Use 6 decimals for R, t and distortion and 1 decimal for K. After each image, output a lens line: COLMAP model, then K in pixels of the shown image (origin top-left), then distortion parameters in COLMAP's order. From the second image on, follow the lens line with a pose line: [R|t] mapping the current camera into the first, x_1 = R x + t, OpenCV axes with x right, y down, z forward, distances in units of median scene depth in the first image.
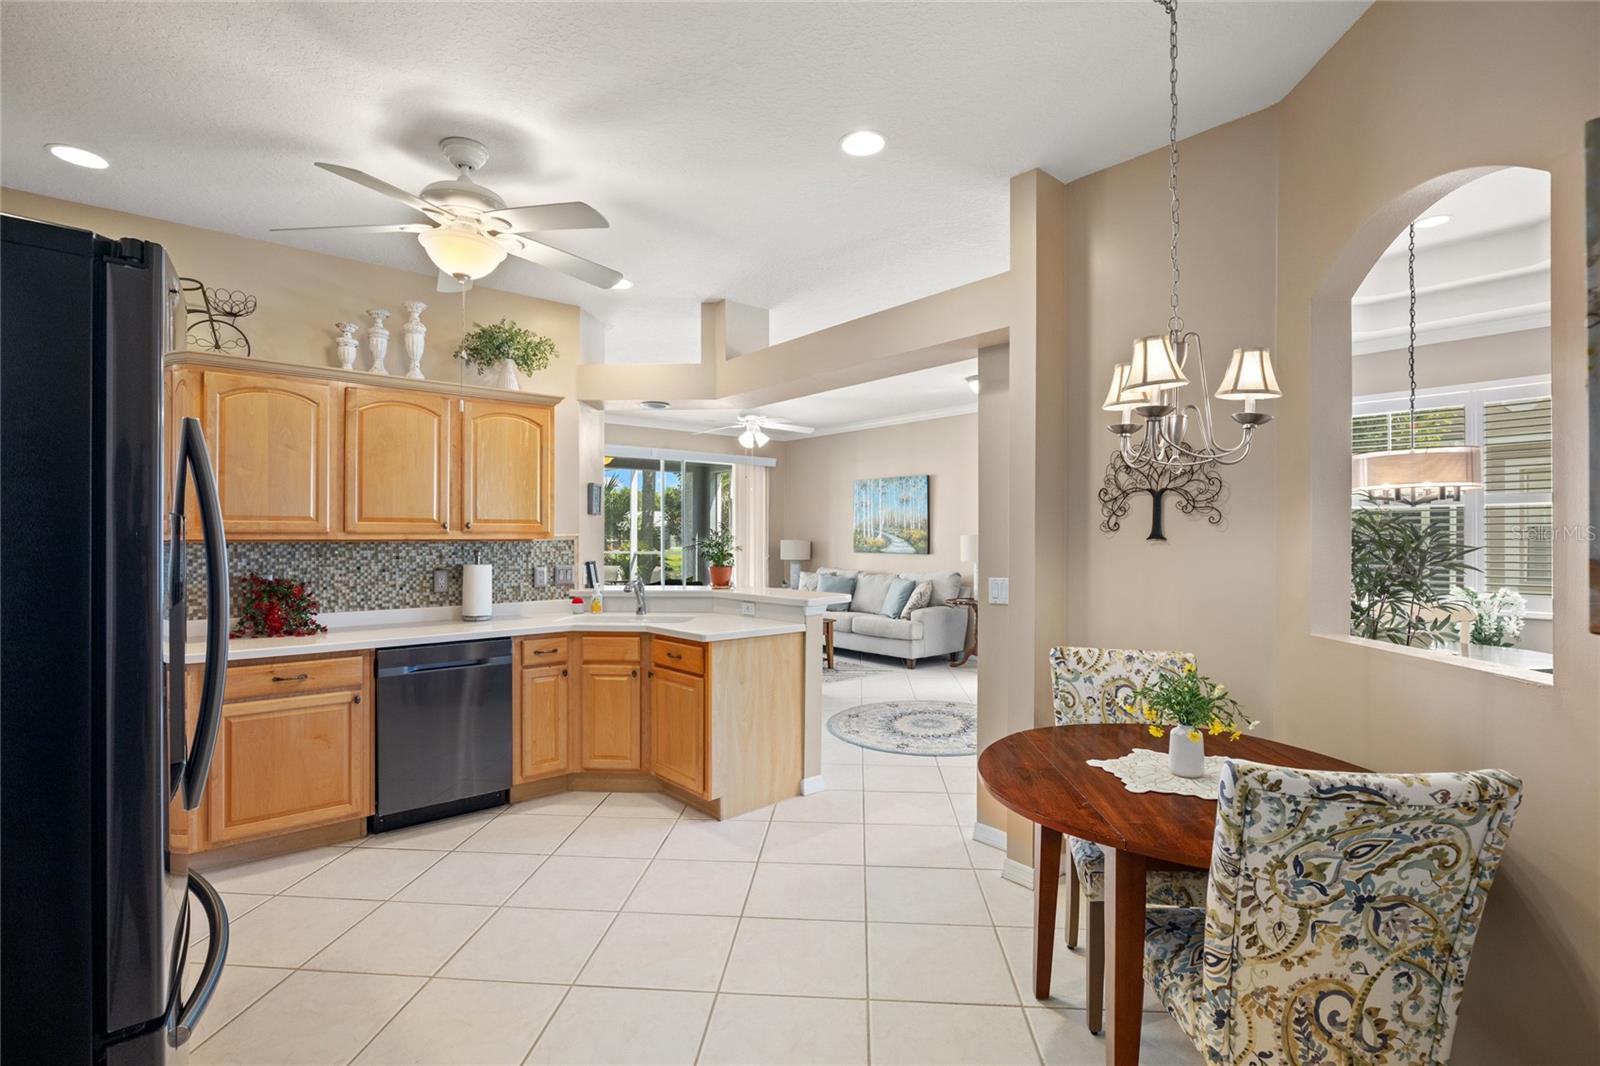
lens RADIAL K [[730.5, 0, 799.5], [0, 730.5, 543.3], [0, 0, 1]] dist [-0.017073, 0.000936]
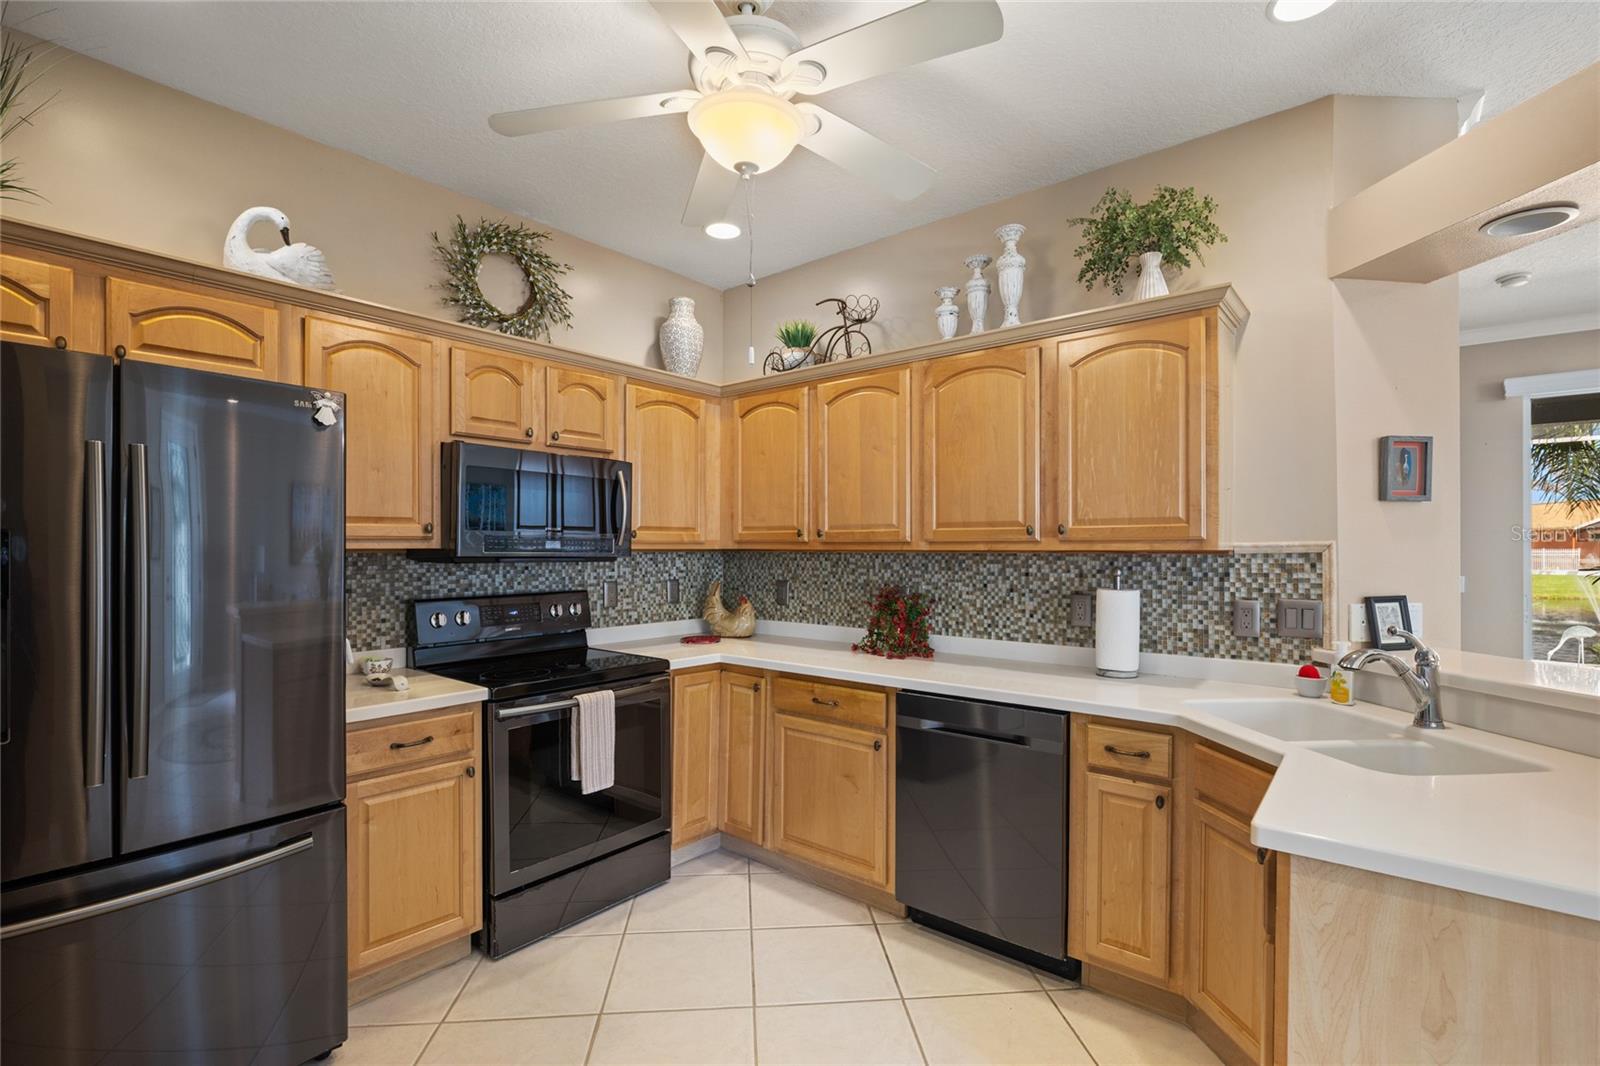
lens RADIAL K [[730.5, 0, 691.3], [0, 730.5, 546.2], [0, 0, 1]] dist [-0.017073, 0.000936]
pose [[0.153517, -0.000658, -0.988146, 0.142204], [-0.004670, 0.999988, -0.001391, -0.006819], [0.988135, 0.004828, 0.153513, 0.552122]]
